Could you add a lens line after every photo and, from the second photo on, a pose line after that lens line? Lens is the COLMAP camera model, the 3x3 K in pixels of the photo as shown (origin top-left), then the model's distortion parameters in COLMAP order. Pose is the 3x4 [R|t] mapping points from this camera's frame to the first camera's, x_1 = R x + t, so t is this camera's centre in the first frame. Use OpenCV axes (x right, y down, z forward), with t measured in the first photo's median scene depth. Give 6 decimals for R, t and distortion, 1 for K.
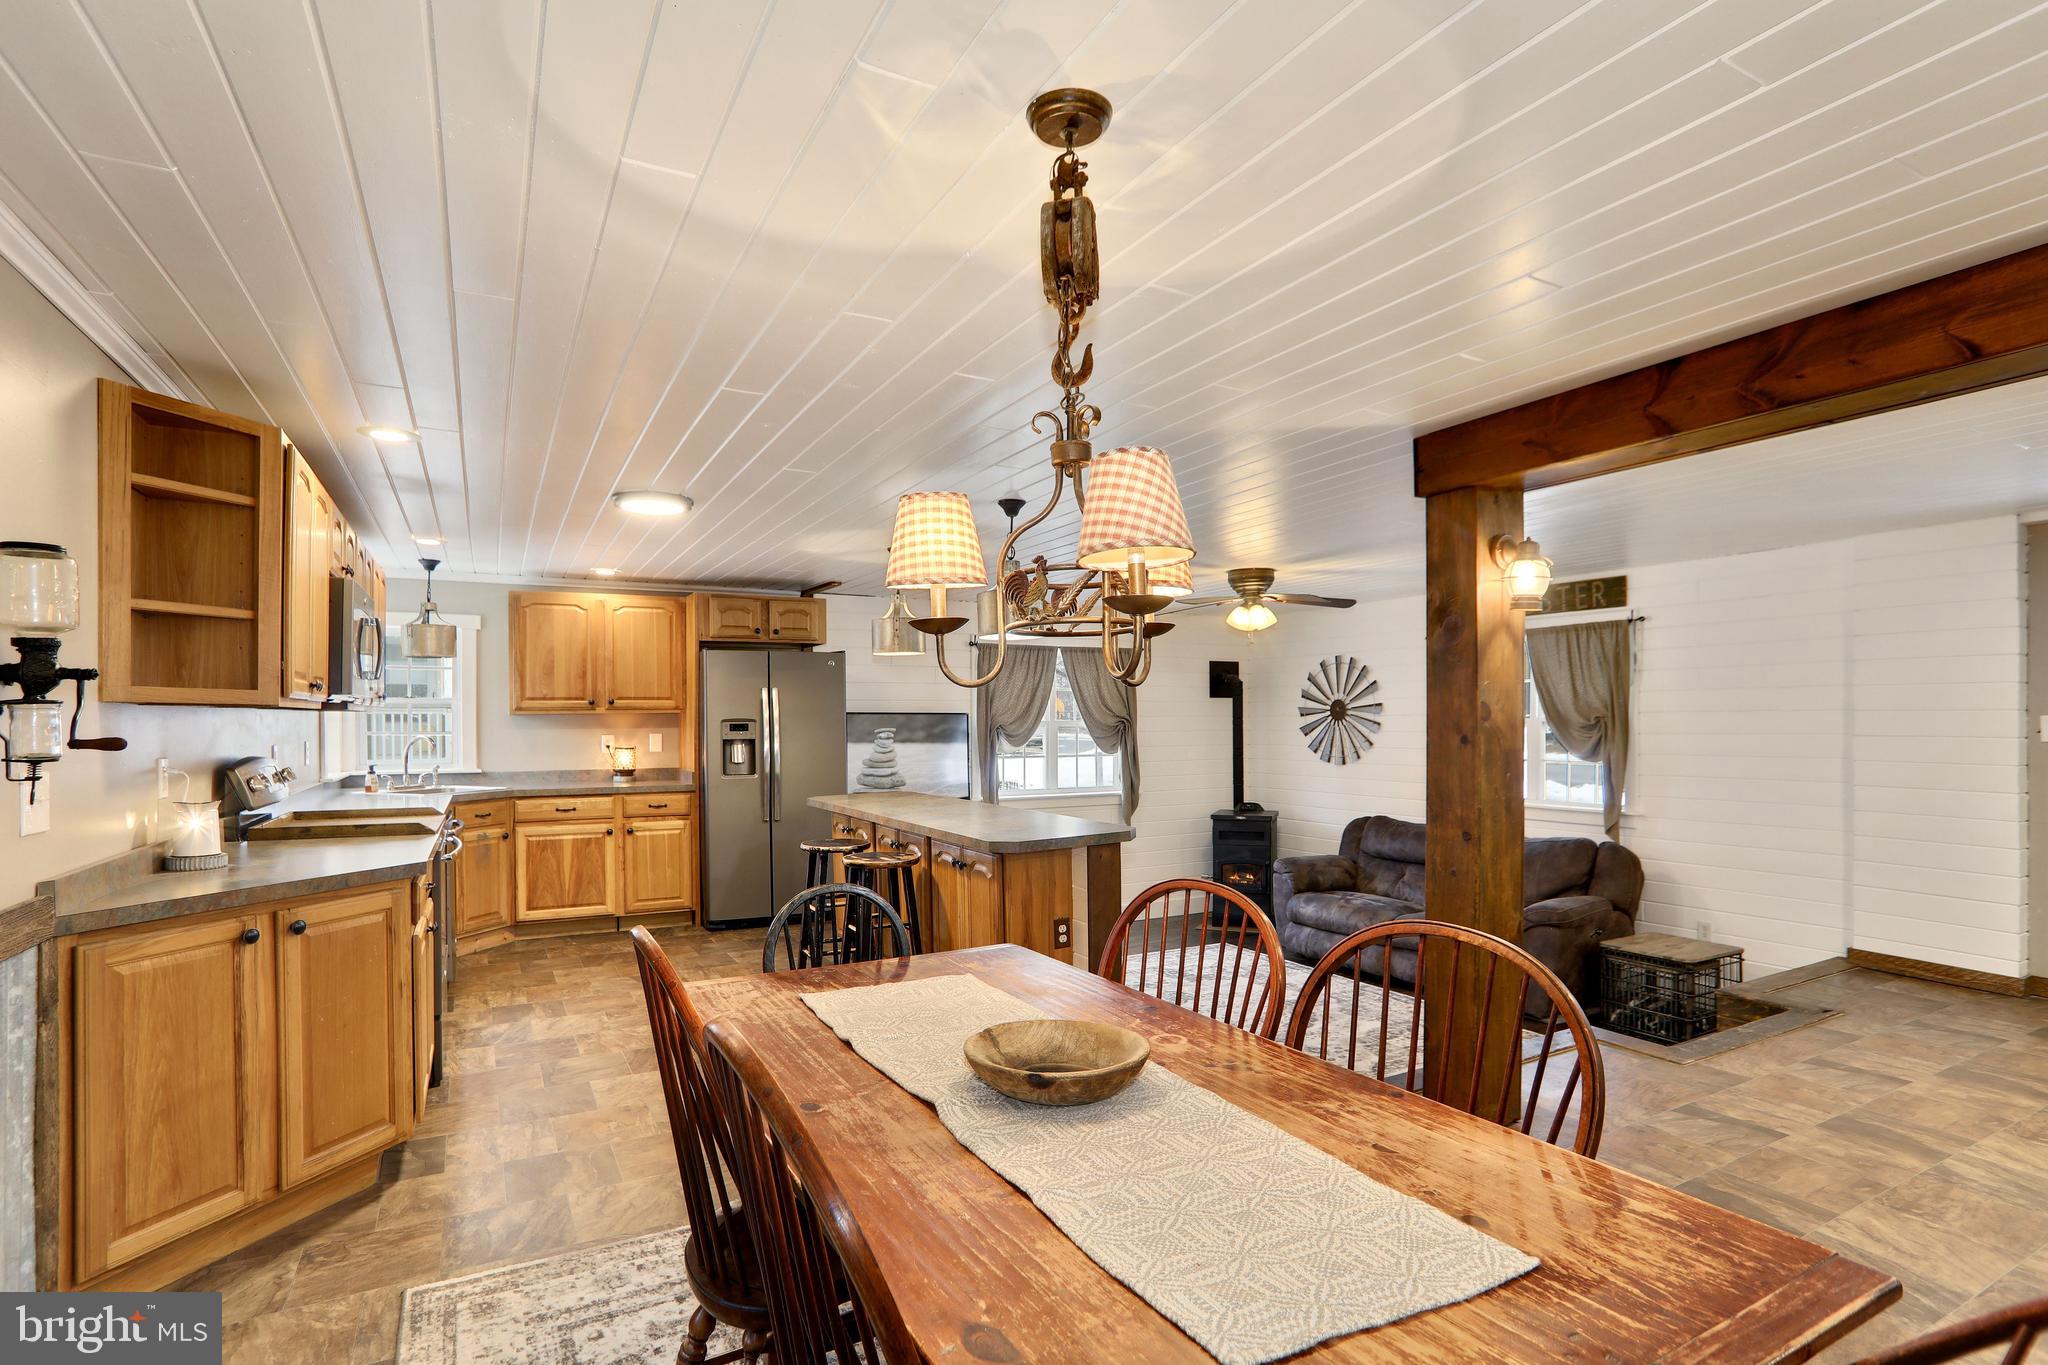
lens RADIAL K [[1005.2, 0, 1035.5], [0, 1005.2, 726.5], [0, 0, 1]] dist [-0.067897, 0.032134]
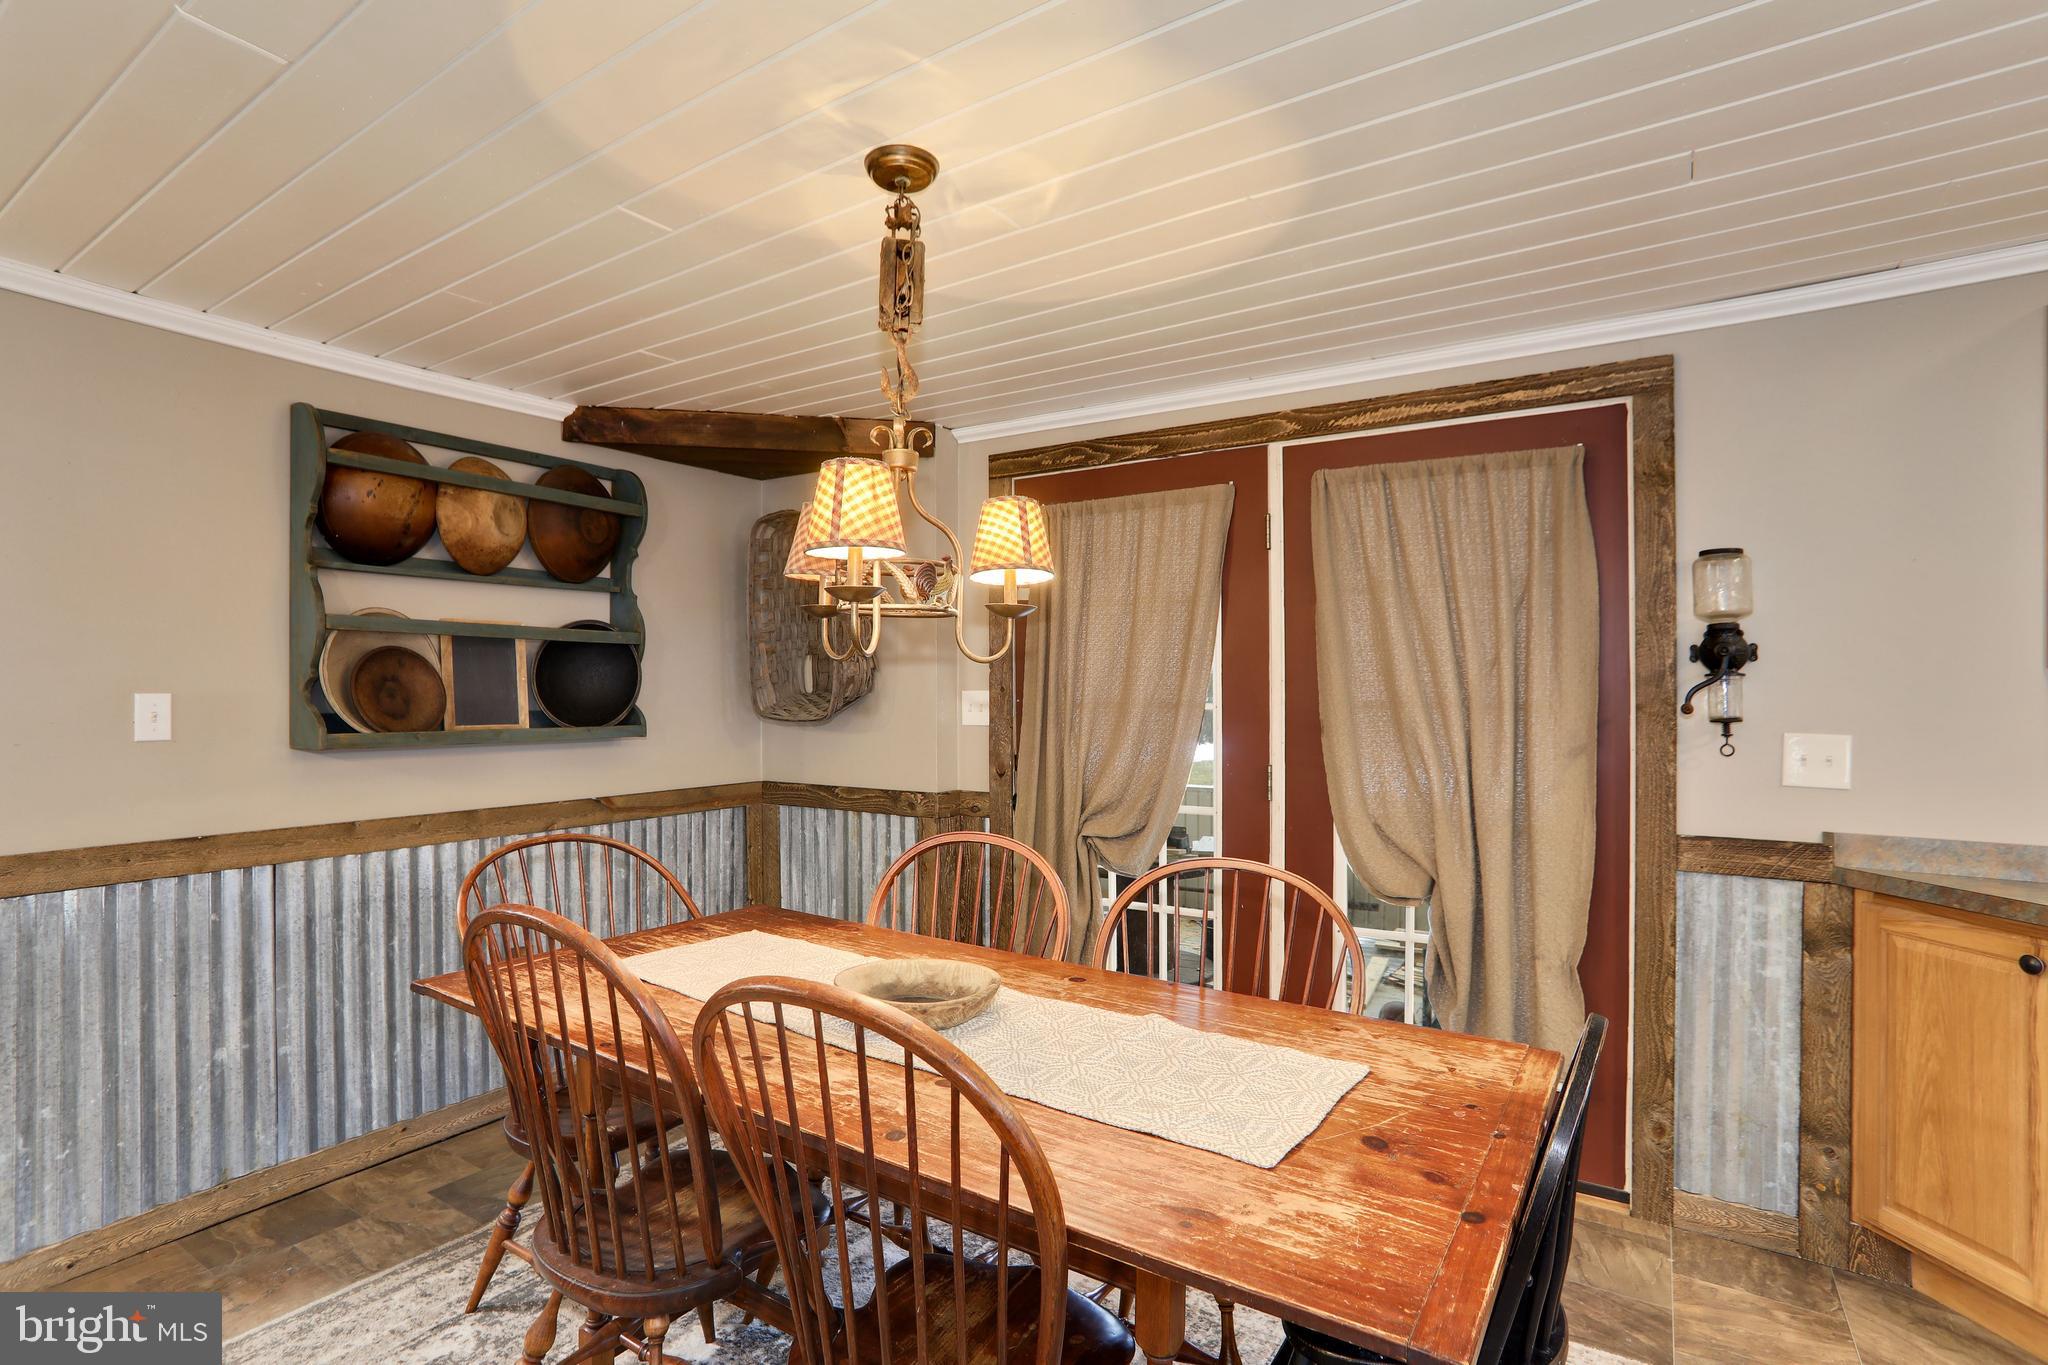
lens RADIAL K [[1005.2, 0, 1017.7], [0, 1005.2, 682.8], [0, 0, 1]] dist [-0.067897, 0.032134]
pose [[-0.892748, 0.002017, -0.450552, 0.105143], [0.000348, 0.999993, 0.003788, -0.005906], [0.450557, 0.003225, -0.892742, 0.504817]]
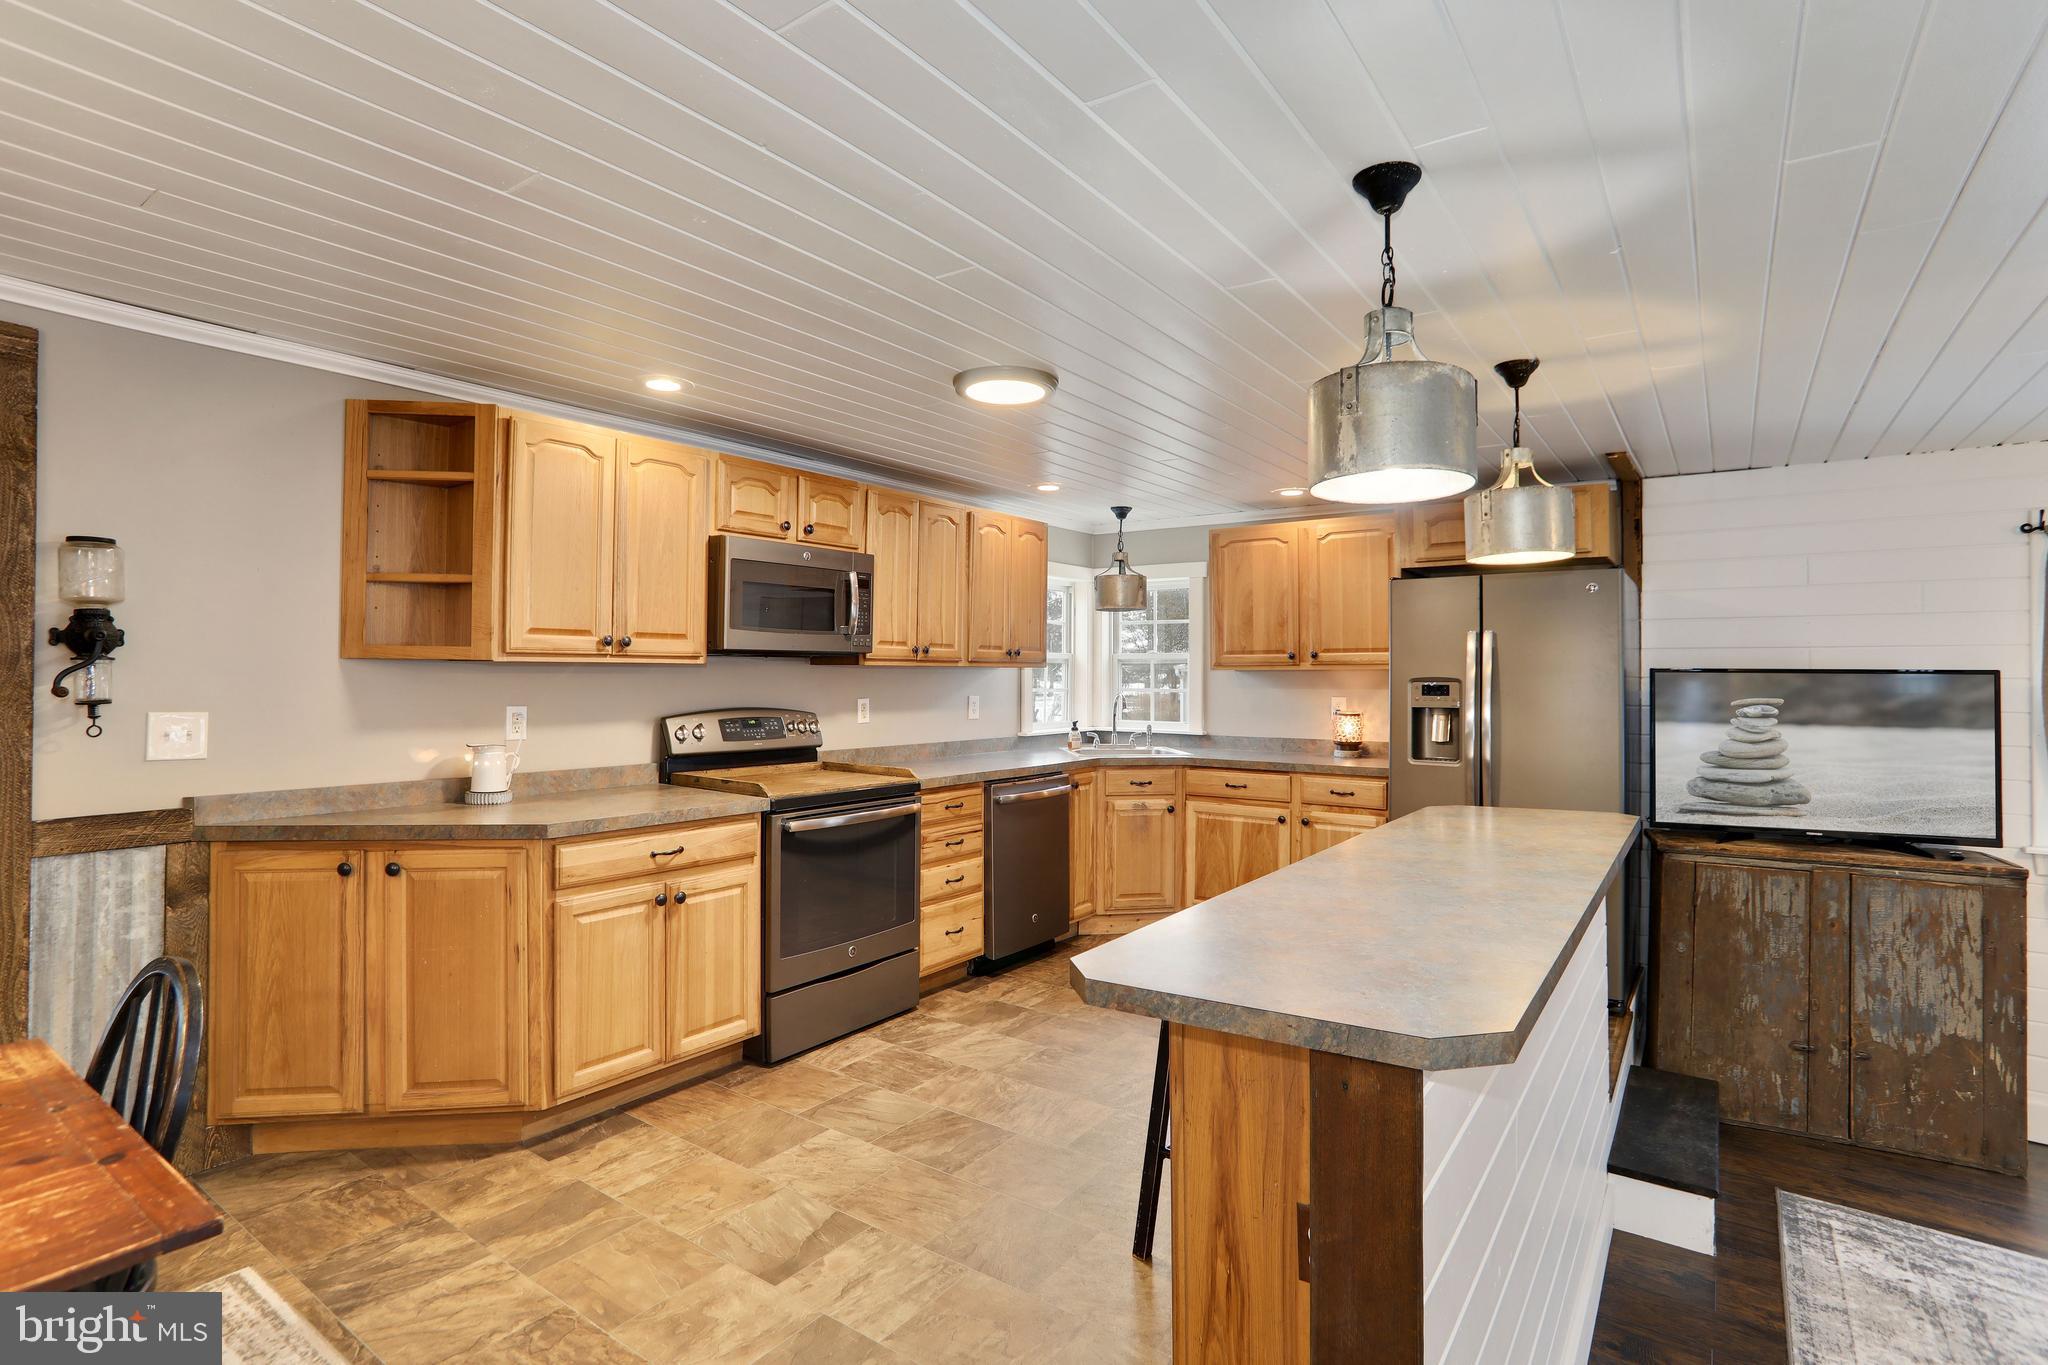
lens RADIAL K [[1005.2, 0, 1024.5], [0, 1005.2, 662.0], [0, 0, 1]] dist [-0.067897, 0.032134]
pose [[0.424033, -0.006272, -0.905625, 0.200379], [-0.013427, 0.999823, -0.013211, -0.005915], [0.905547, 0.017762, 0.423873, 0.464404]]
